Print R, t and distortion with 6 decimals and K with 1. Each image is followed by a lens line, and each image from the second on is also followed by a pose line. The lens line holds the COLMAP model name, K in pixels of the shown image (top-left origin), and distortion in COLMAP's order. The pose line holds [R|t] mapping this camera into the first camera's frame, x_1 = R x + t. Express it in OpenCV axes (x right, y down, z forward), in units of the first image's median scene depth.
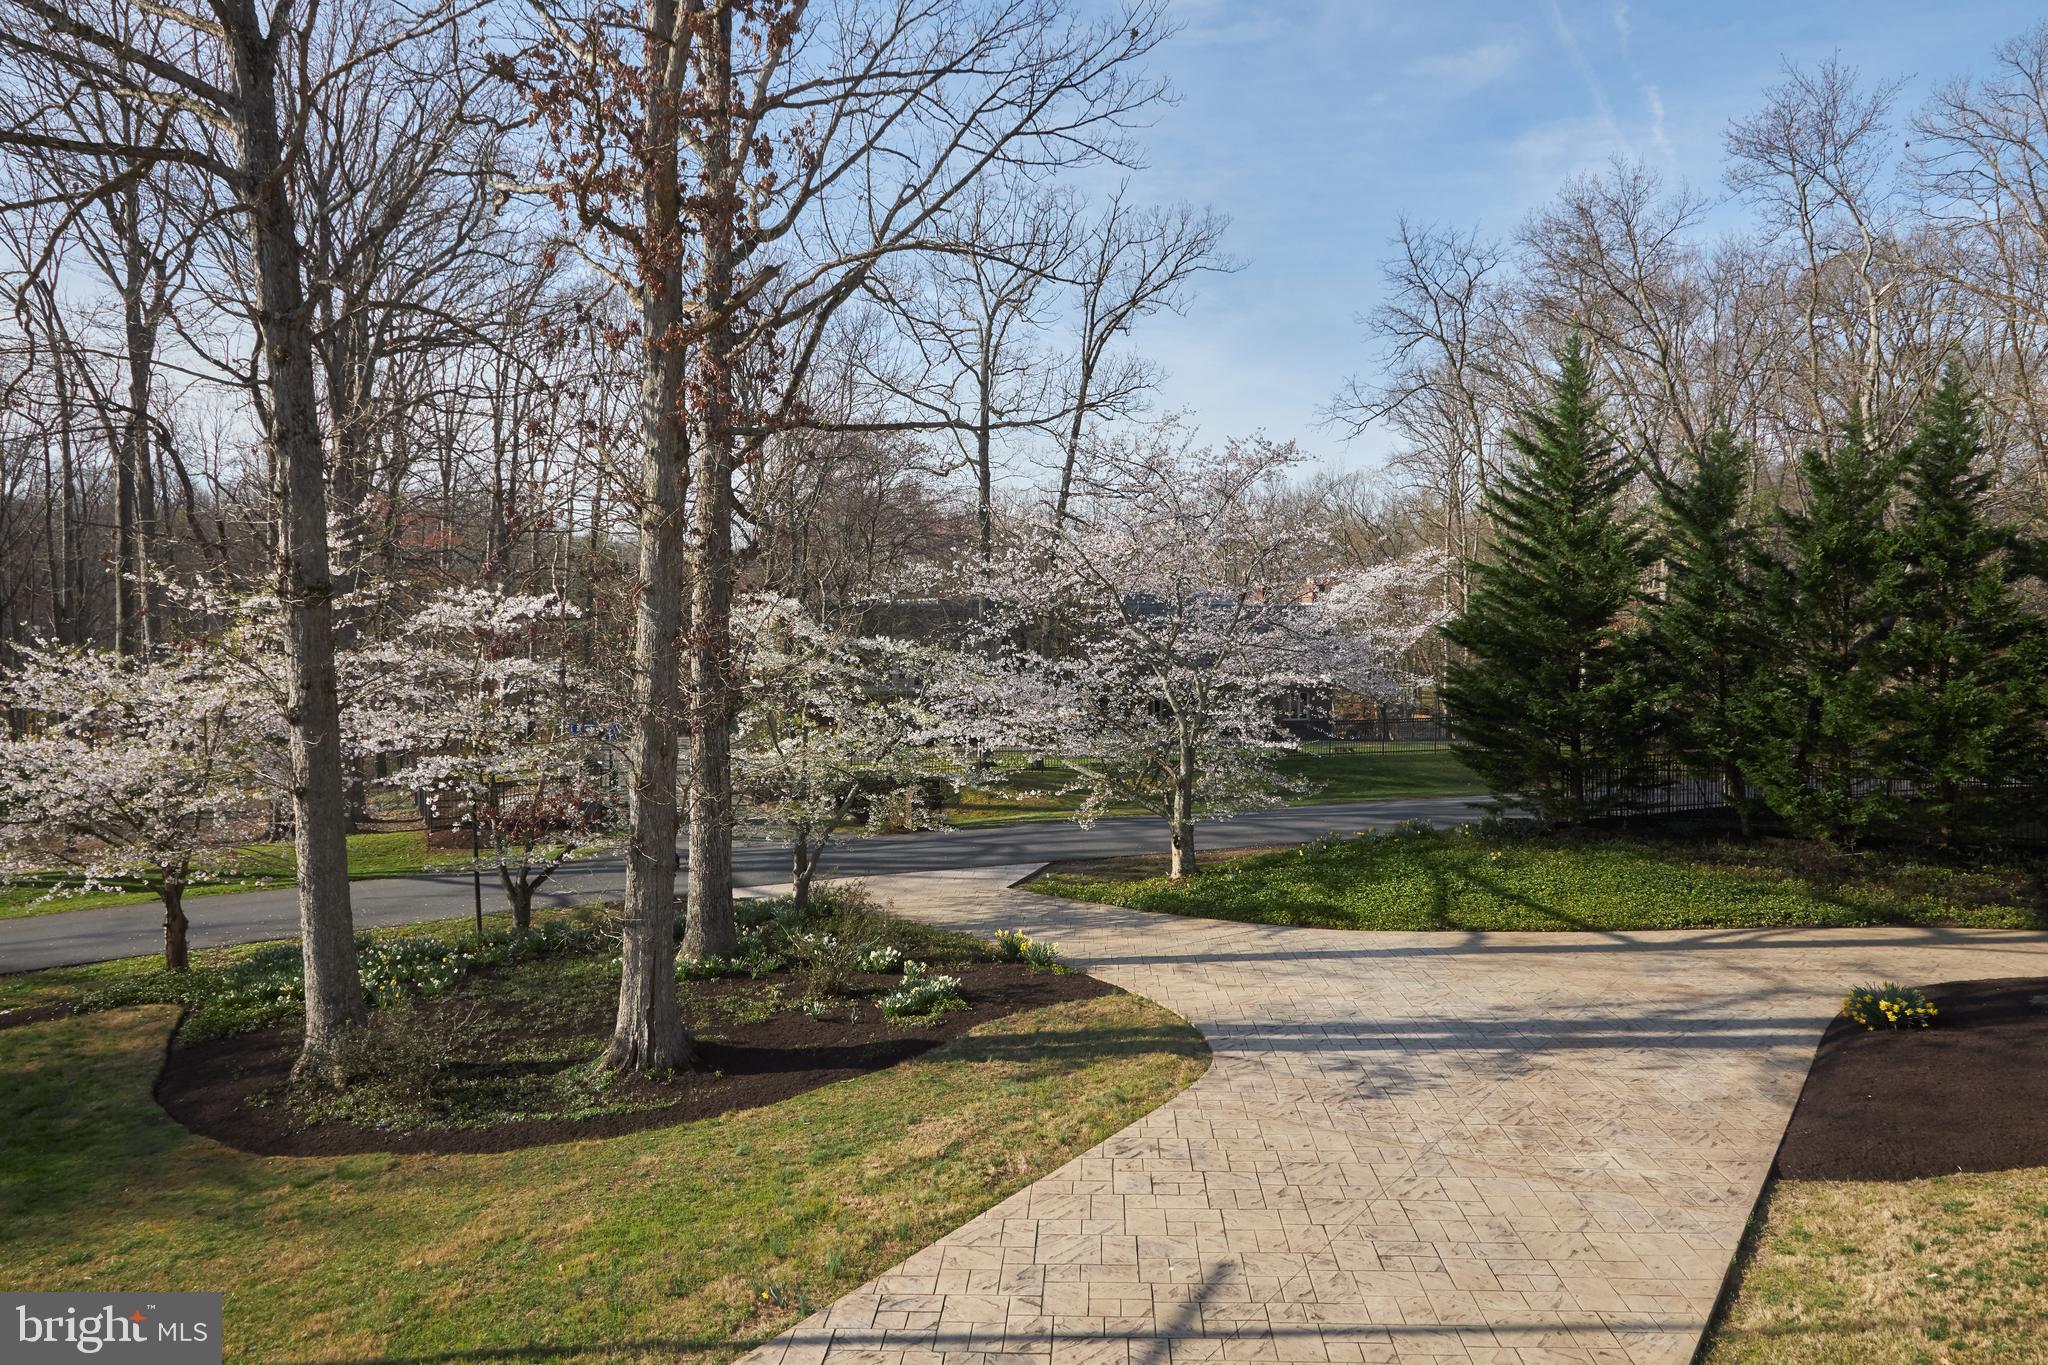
lens RADIAL K [[1395.1, 0, 1024.0], [0, 1395.1, 682.5], [0, 0, 1]] dist [-0.009421, -0.007141]
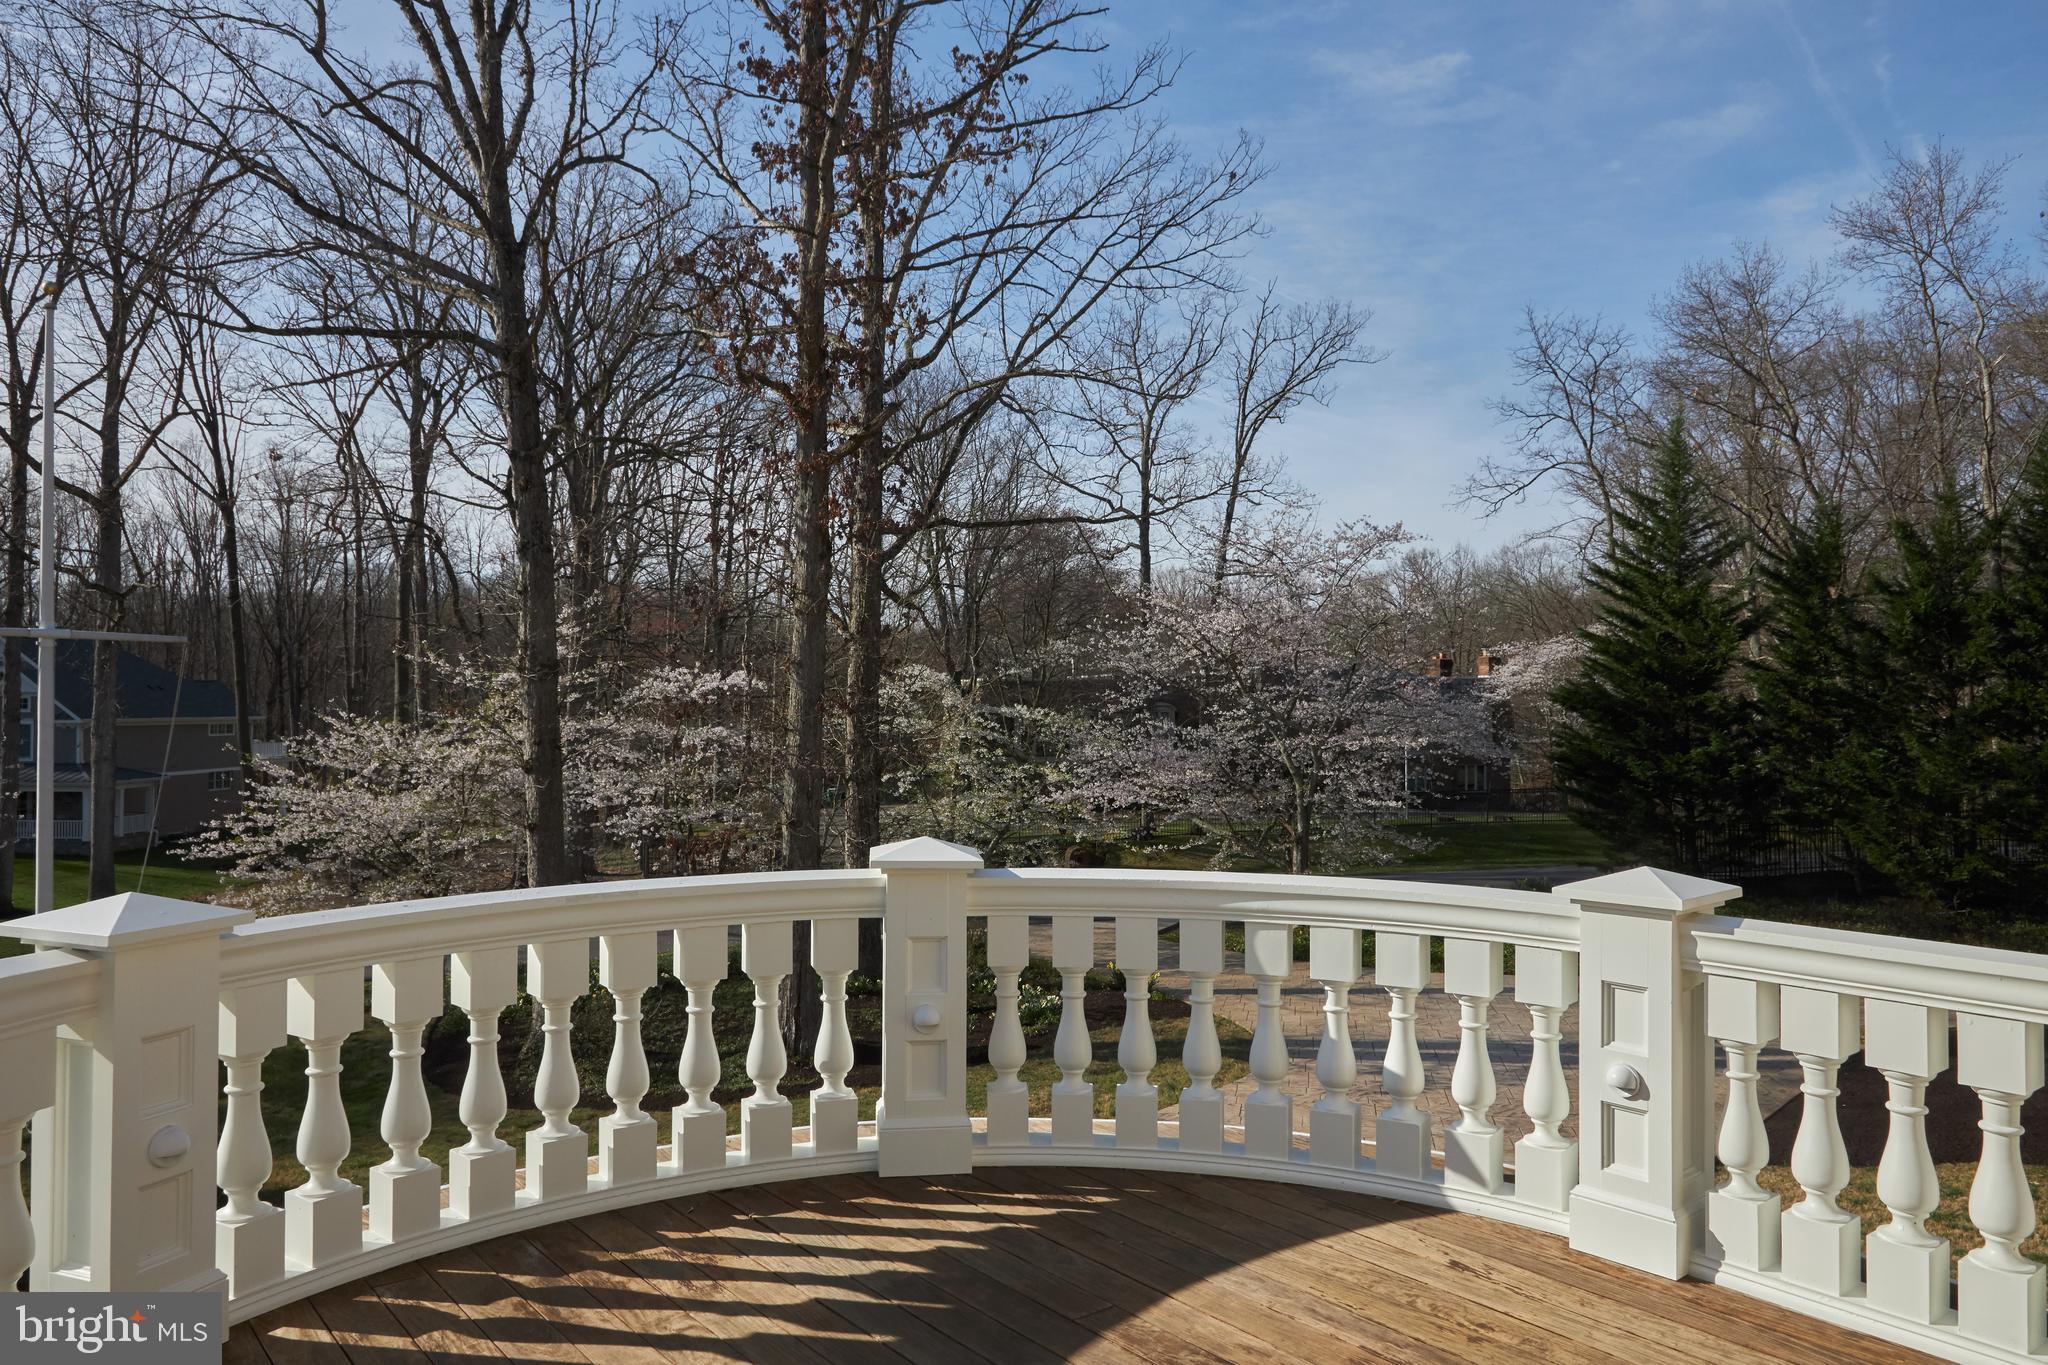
lens RADIAL K [[1407.3, 0, 1024.3], [0, 1407.3, 672.7], [0, 0, 1]] dist [-0.001537, -0.043308]
pose [[0.988052, -0.009815, -0.153808, 0.071155], [0.000027, 0.997981, -0.063512, 0.012220], [0.154121, 0.062749, 0.986057, -0.117960]]
